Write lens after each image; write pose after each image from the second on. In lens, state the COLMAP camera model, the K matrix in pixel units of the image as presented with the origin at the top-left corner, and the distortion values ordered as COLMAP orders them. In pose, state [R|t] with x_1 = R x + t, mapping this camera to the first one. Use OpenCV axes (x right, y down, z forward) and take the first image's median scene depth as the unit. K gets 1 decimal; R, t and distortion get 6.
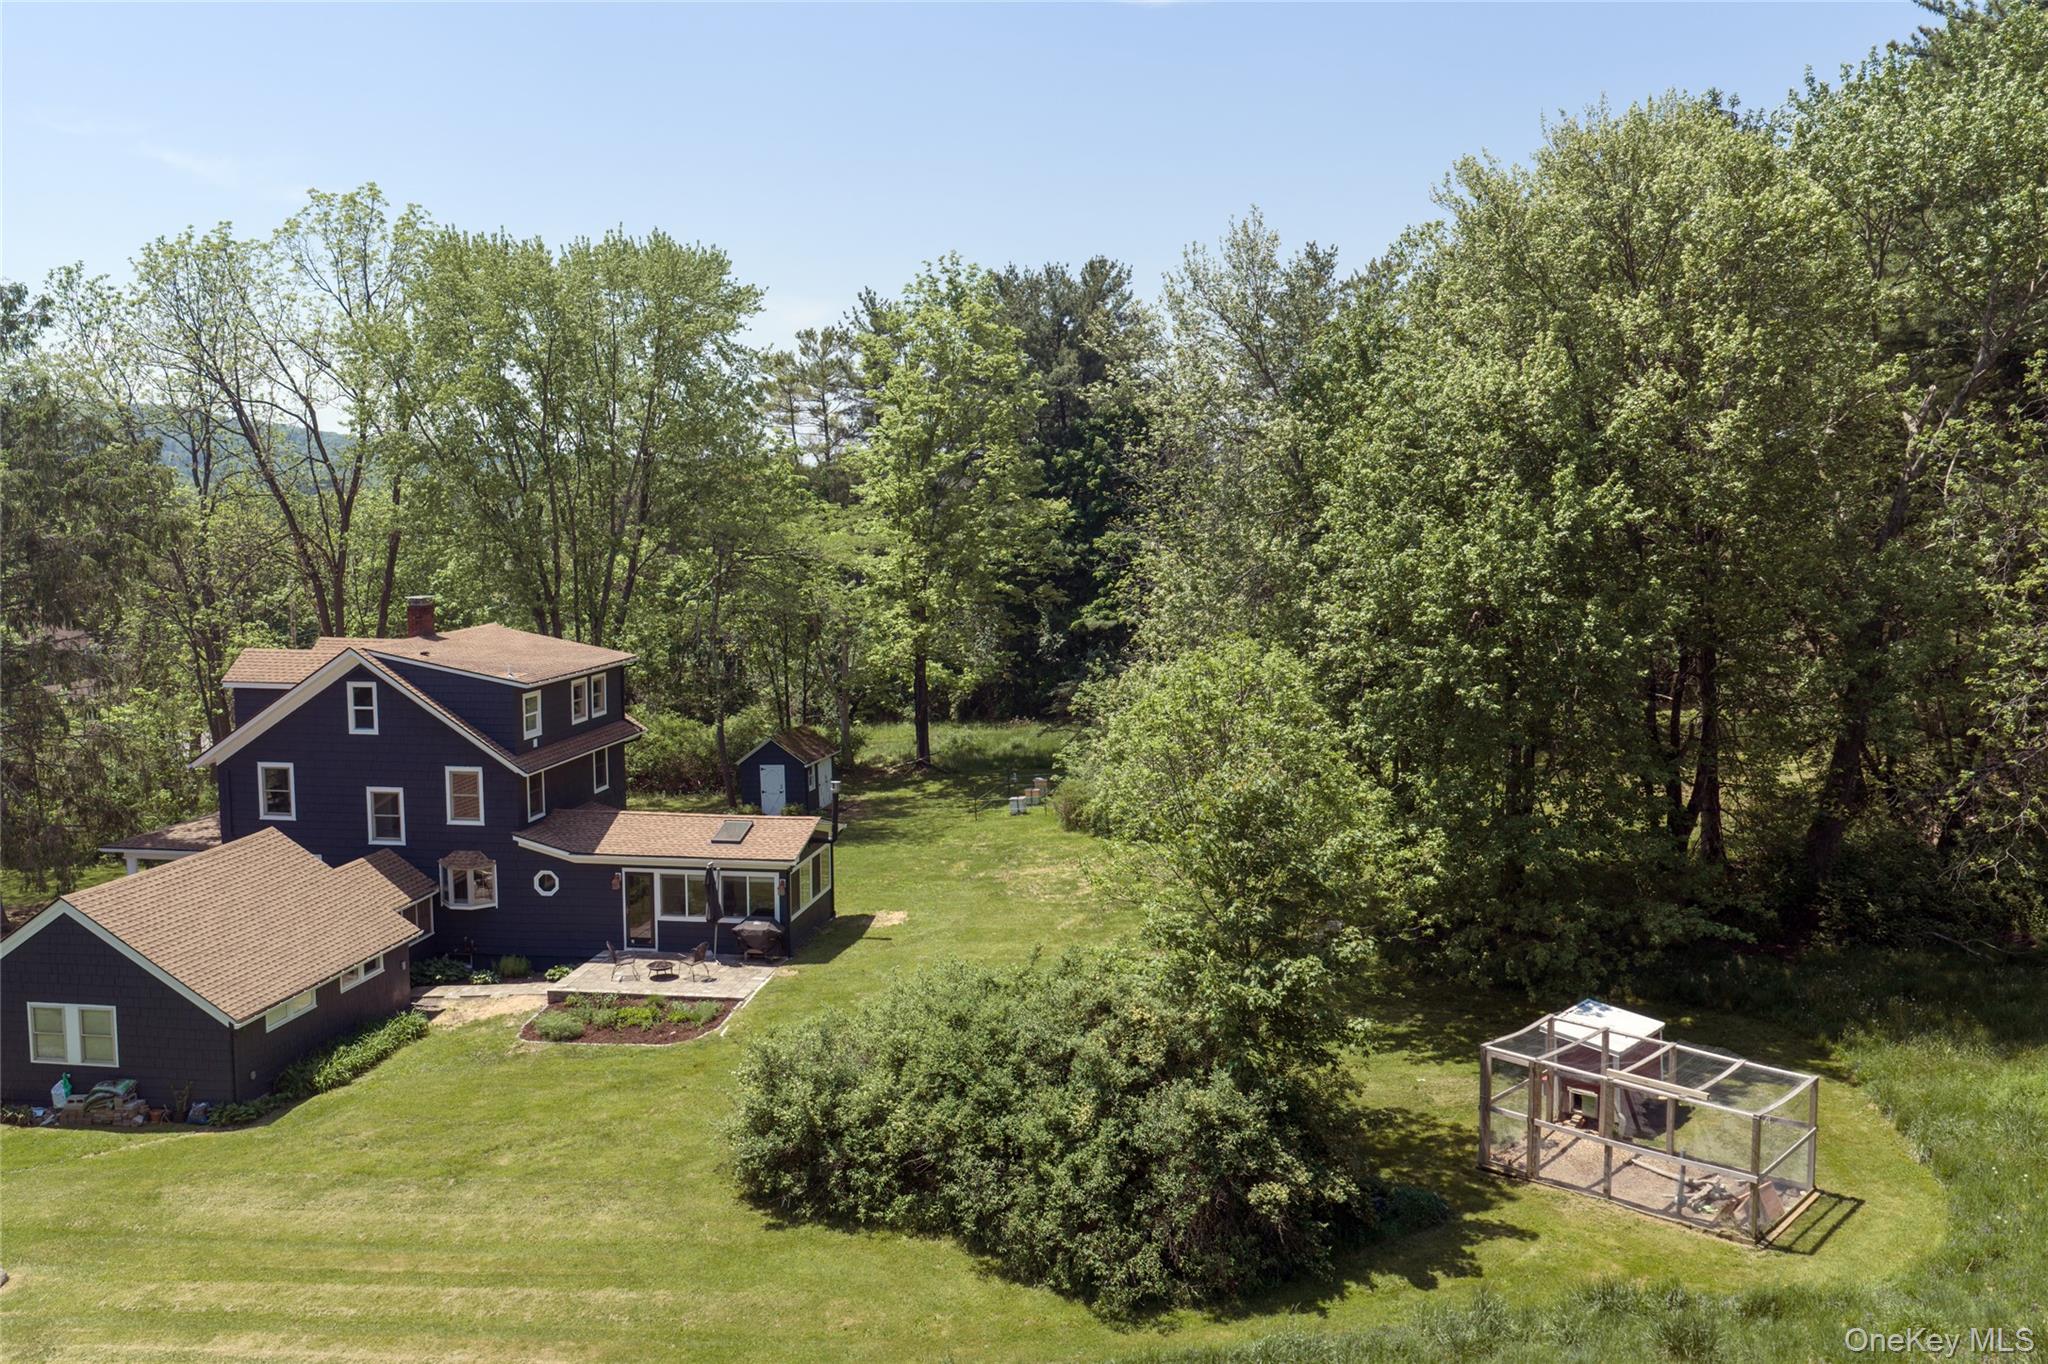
lens RADIAL K [[1694.9, 0, 1024.0], [0, 1694.9, 682.0], [0, 0, 1]] dist [0.020796, -0.013903]
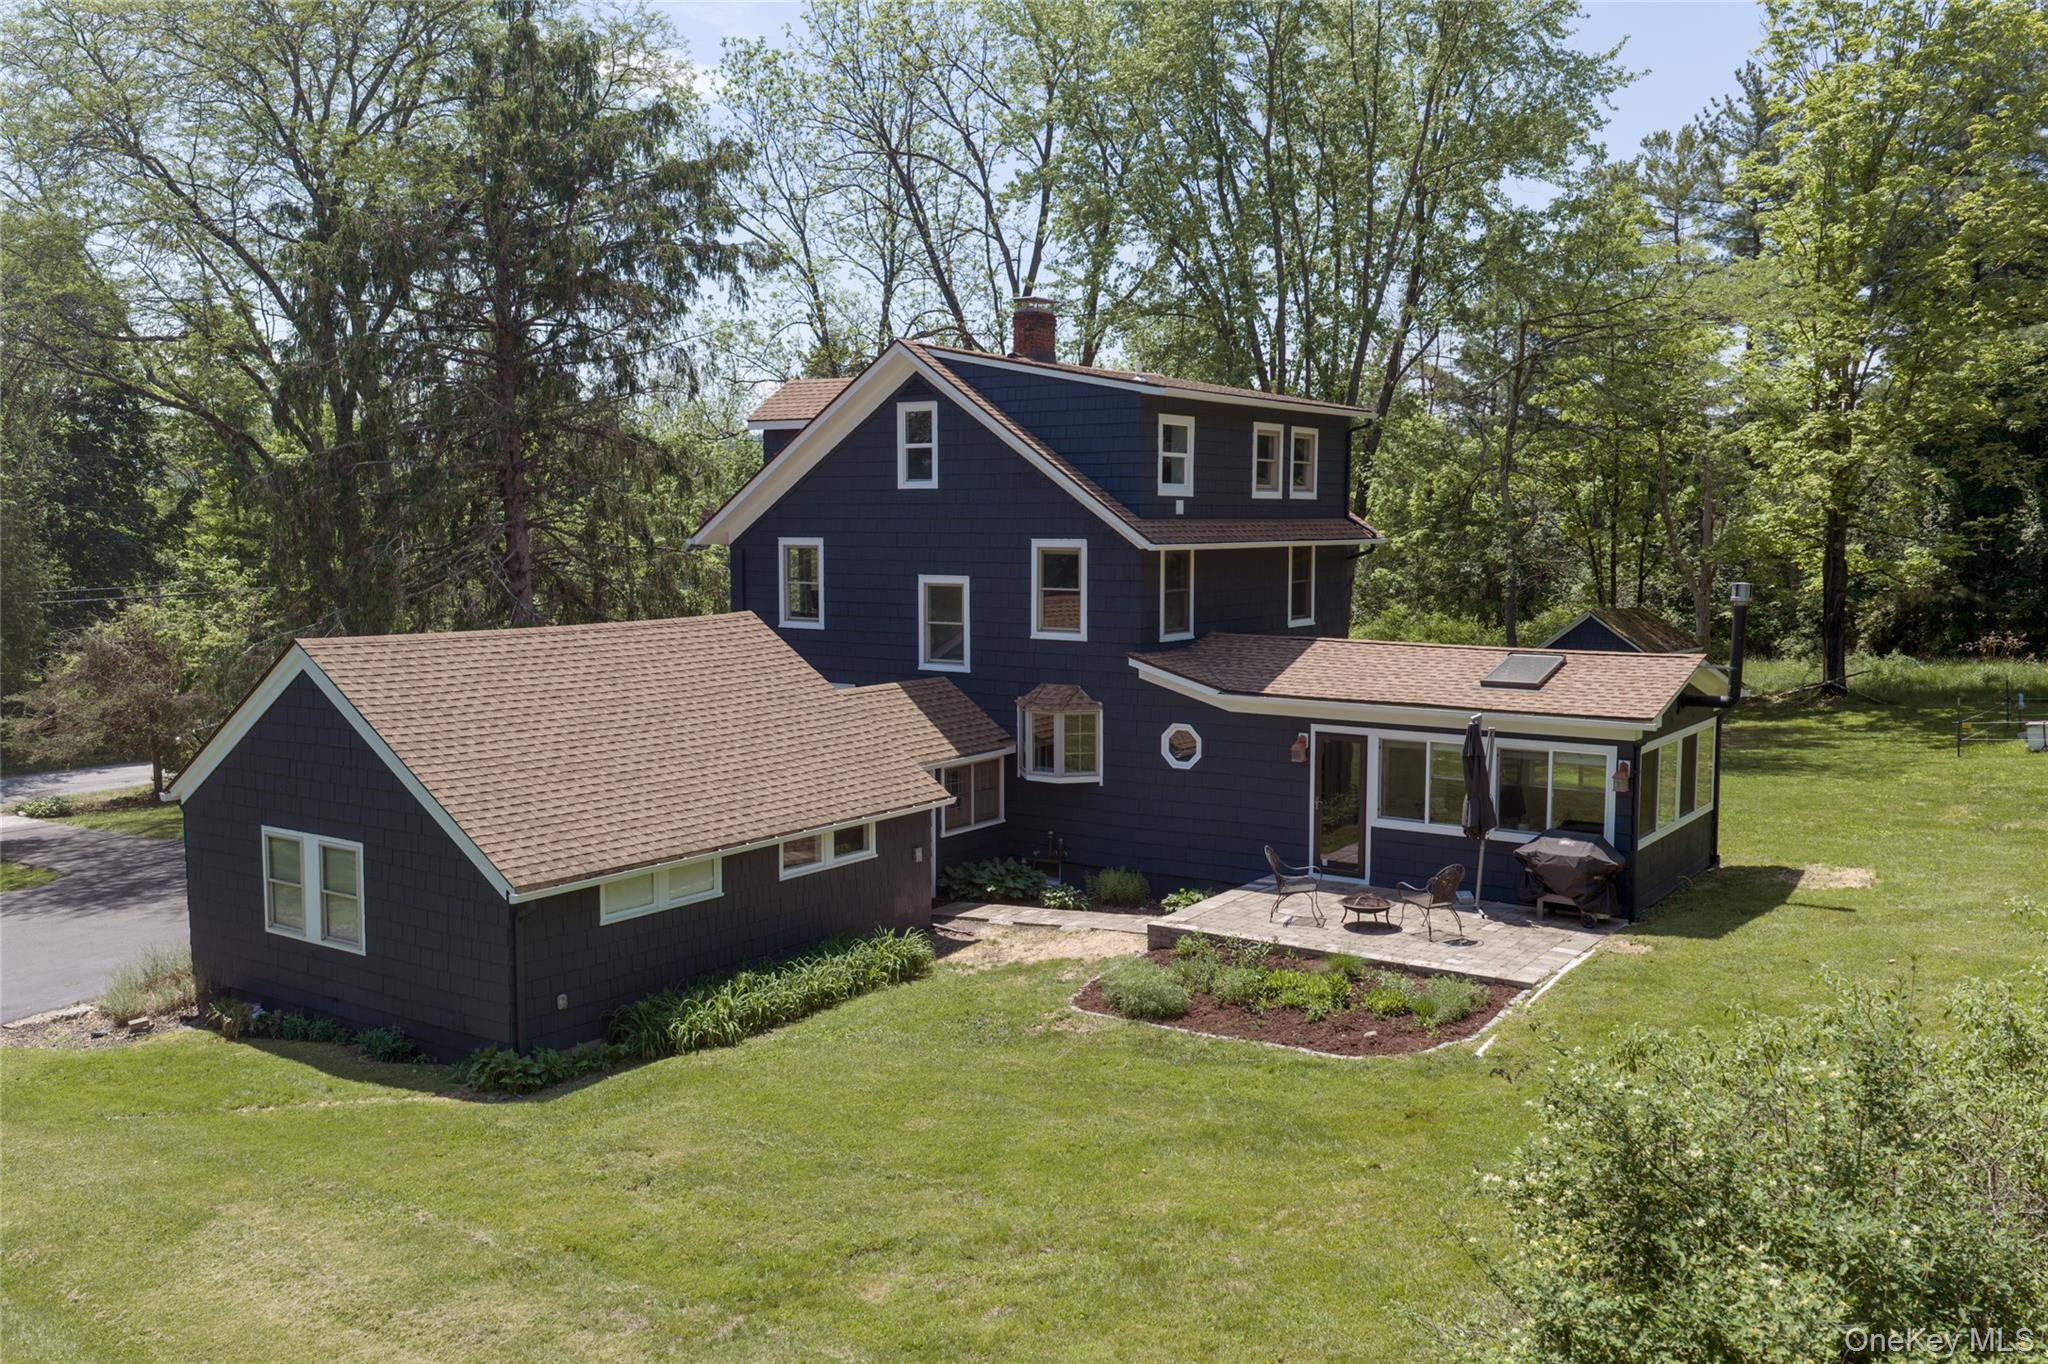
lens RADIAL K [[1694.9, 0, 1024.0], [0, 1694.9, 682.0], [0, 0, 1]] dist [0.020796, -0.013903]
pose [[0.895663, 0.041829, -0.442761, -0.082976], [-0.048449, 0.998819, -0.003647, 0.106497], [0.442086, 0.024718, 0.896632, 0.492587]]
